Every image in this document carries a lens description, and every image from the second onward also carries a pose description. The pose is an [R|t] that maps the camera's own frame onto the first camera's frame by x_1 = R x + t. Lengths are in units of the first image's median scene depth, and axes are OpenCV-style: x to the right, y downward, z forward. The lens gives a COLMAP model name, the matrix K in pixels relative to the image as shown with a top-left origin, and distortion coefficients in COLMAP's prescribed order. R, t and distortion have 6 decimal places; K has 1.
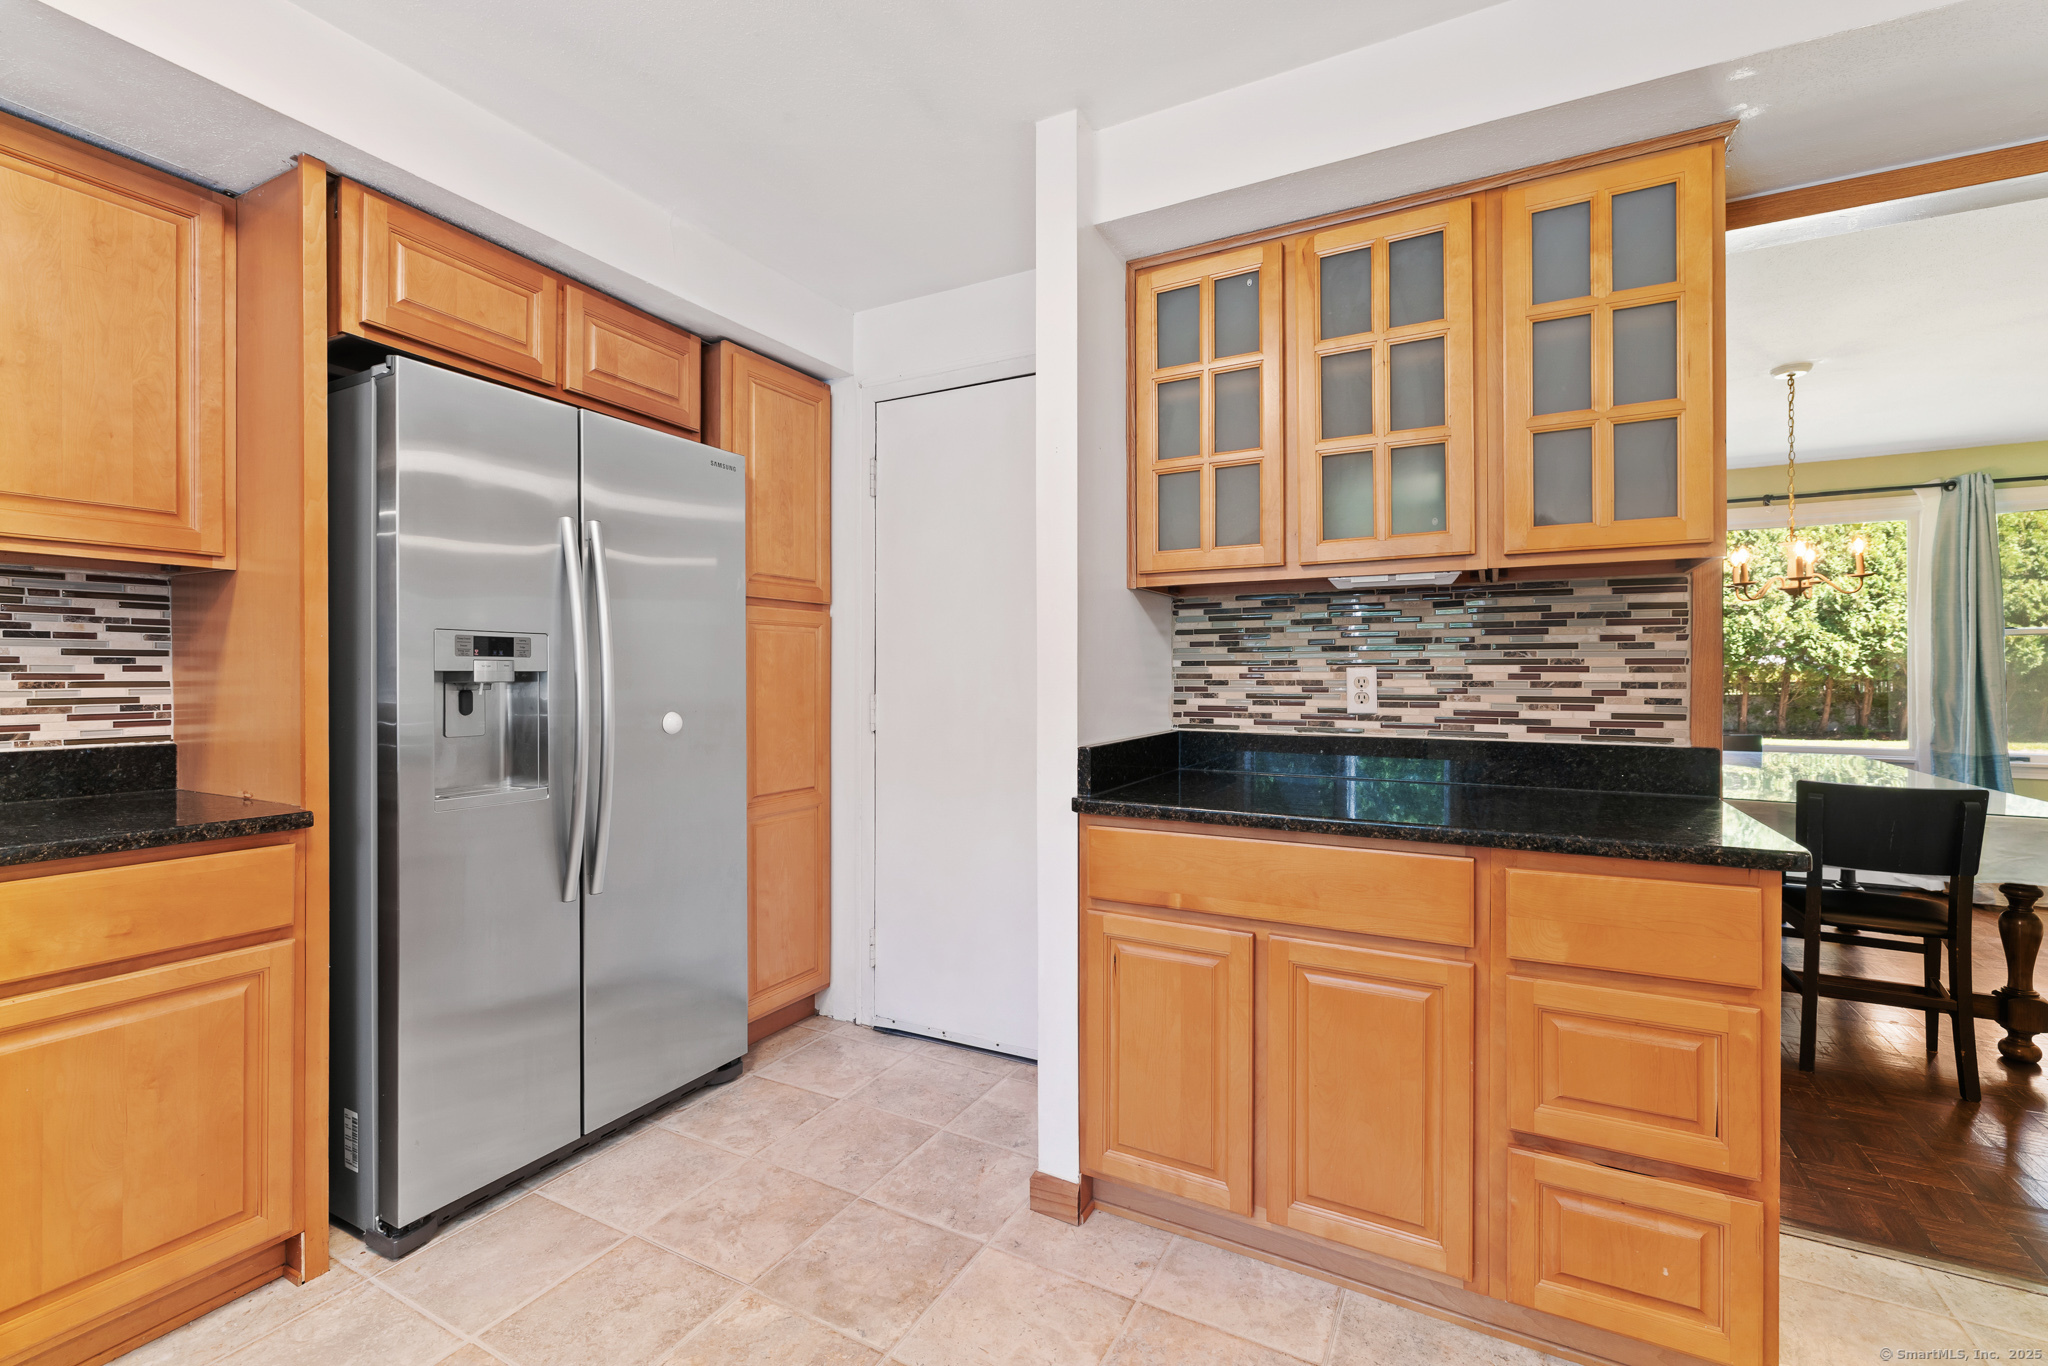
lens RADIAL K [[879.5, 0, 1021.4], [0, 879.5, 674.5], [0, 0, 1]] dist [-0.002282, 0.001082]
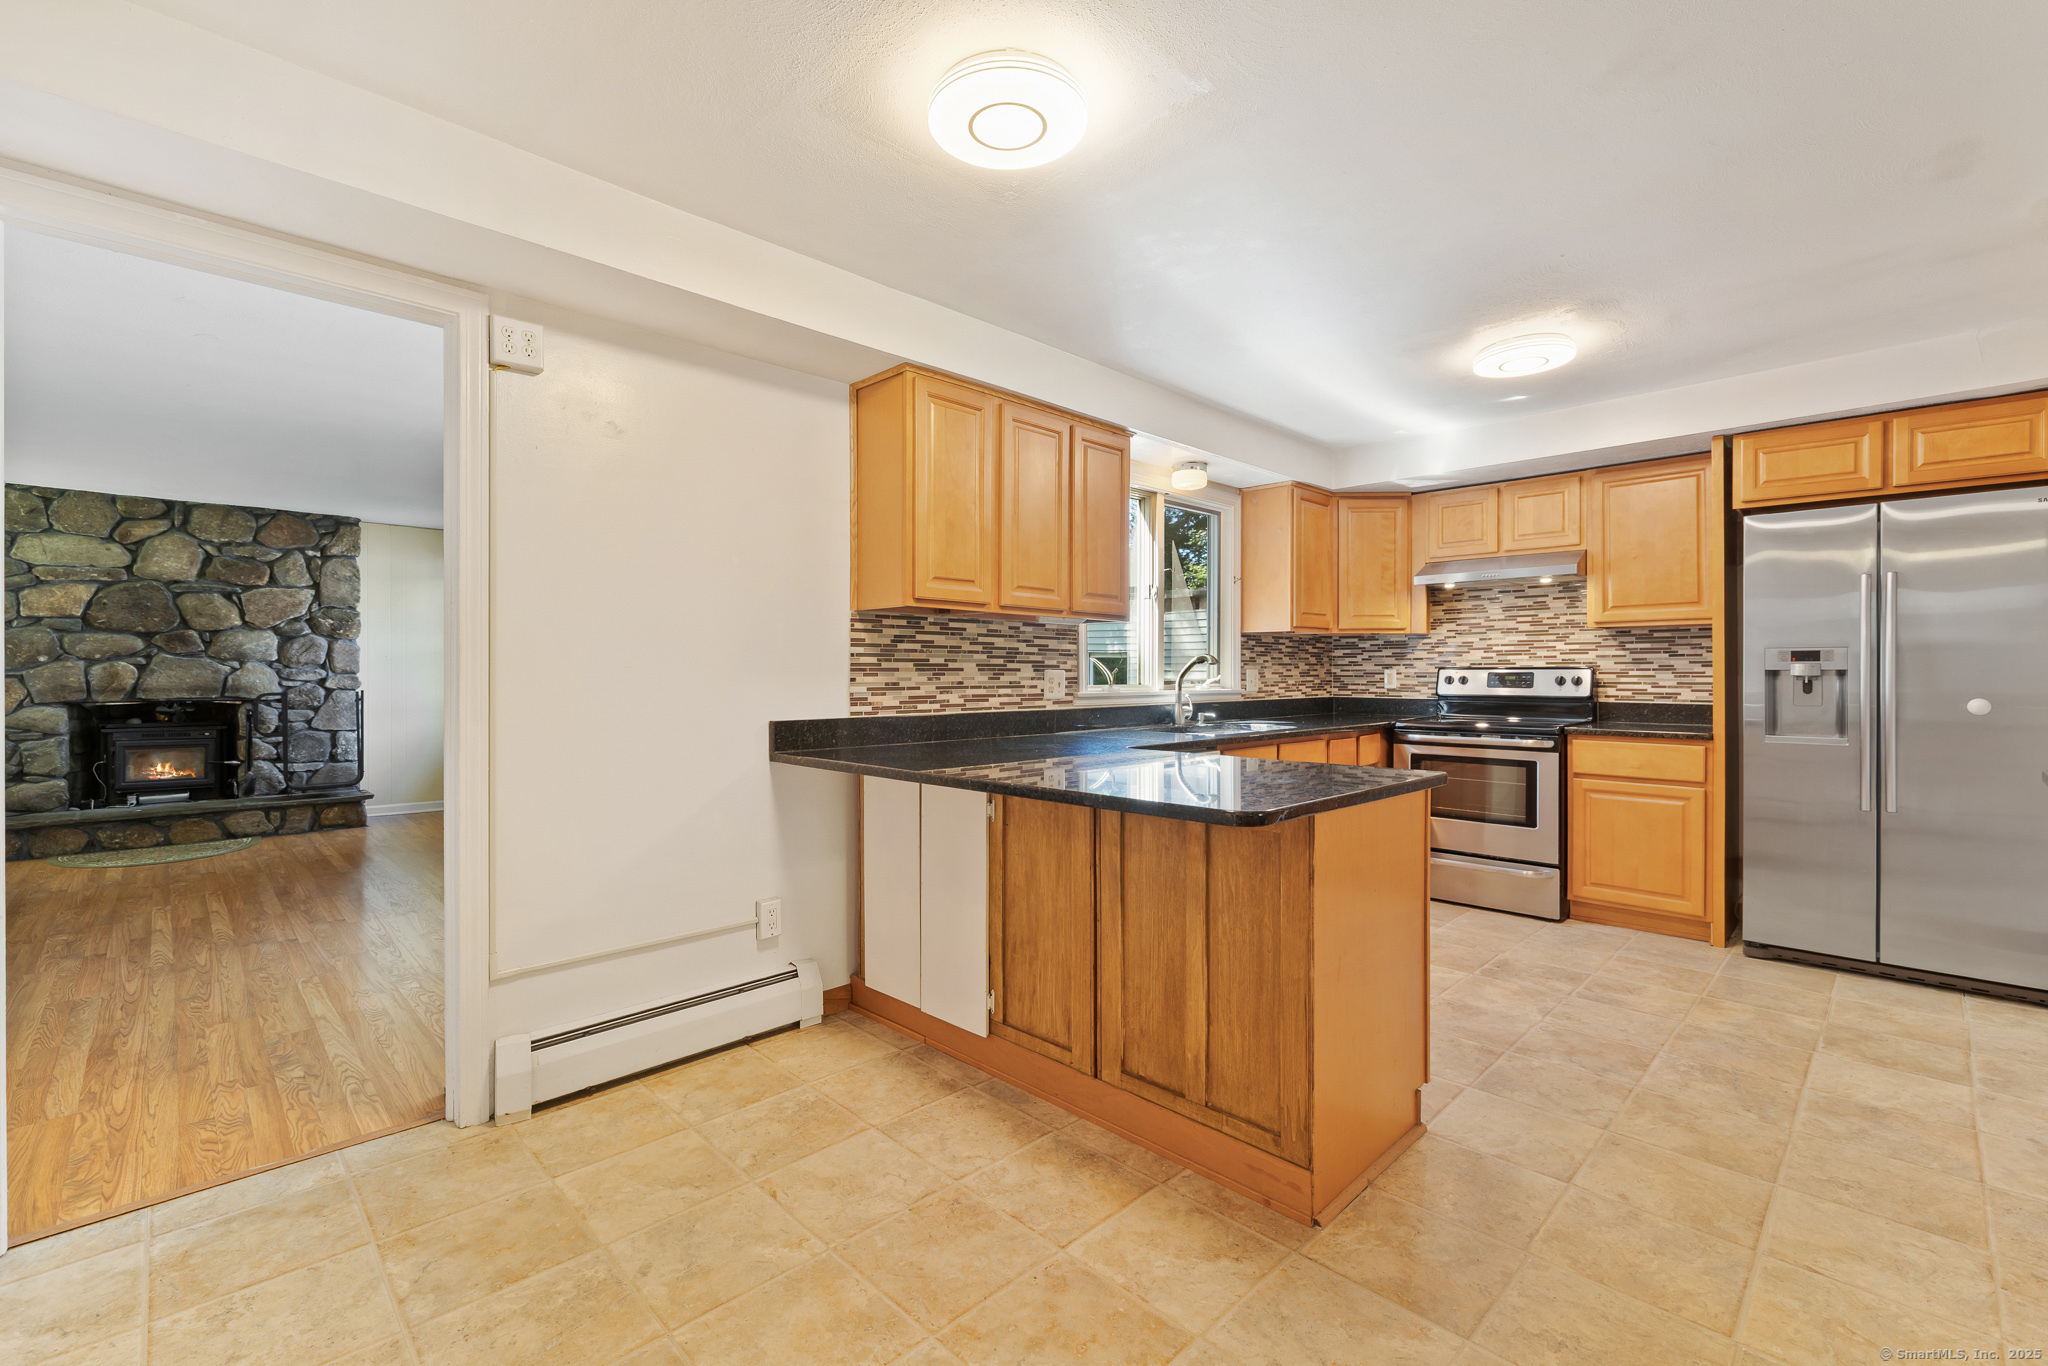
lens RADIAL K [[879.5, 0, 1025.1], [0, 879.5, 675.2], [0, 0, 1]] dist [-0.002282, 0.001082]
pose [[-0.293199, 0.001954, -0.956049, 1.563418], [0.002077, 0.999997, 0.001407, 0.001737], [0.956049, -0.001573, -0.293202, -0.007724]]
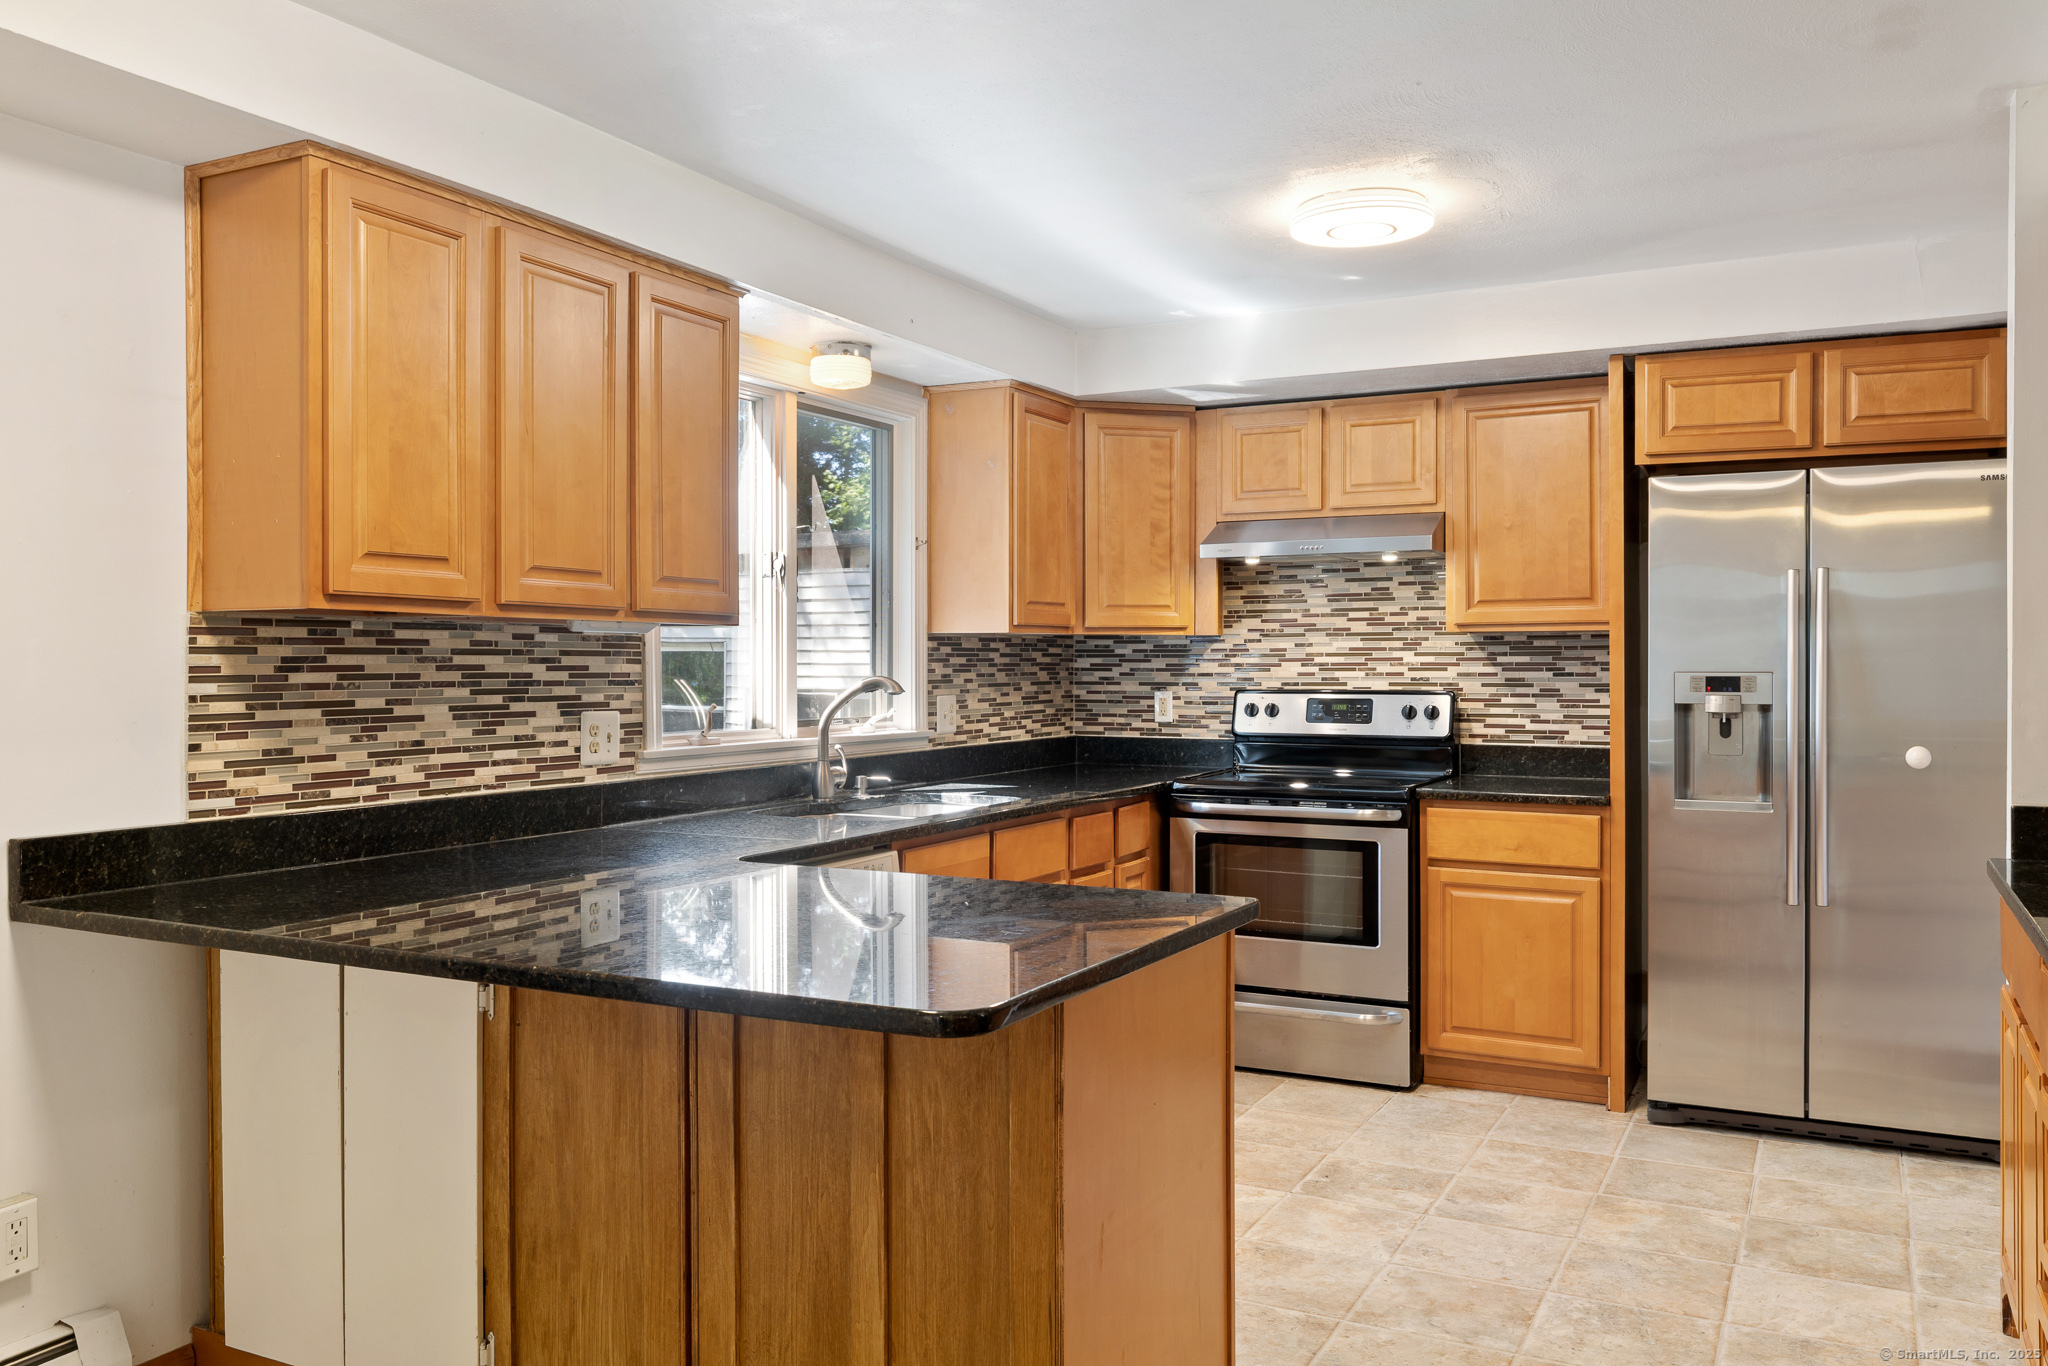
lens RADIAL K [[1558.6, 0, 1021.2], [0, 1558.6, 672.1], [0, 0, 1]] dist [0.015923, -0.029478]
pose [[0.010474, 0.004966, -0.999933, 1.579021], [0.003271, 0.999982, 0.005001, -0.062036], [0.999940, -0.003323, 0.010458, -0.025152]]
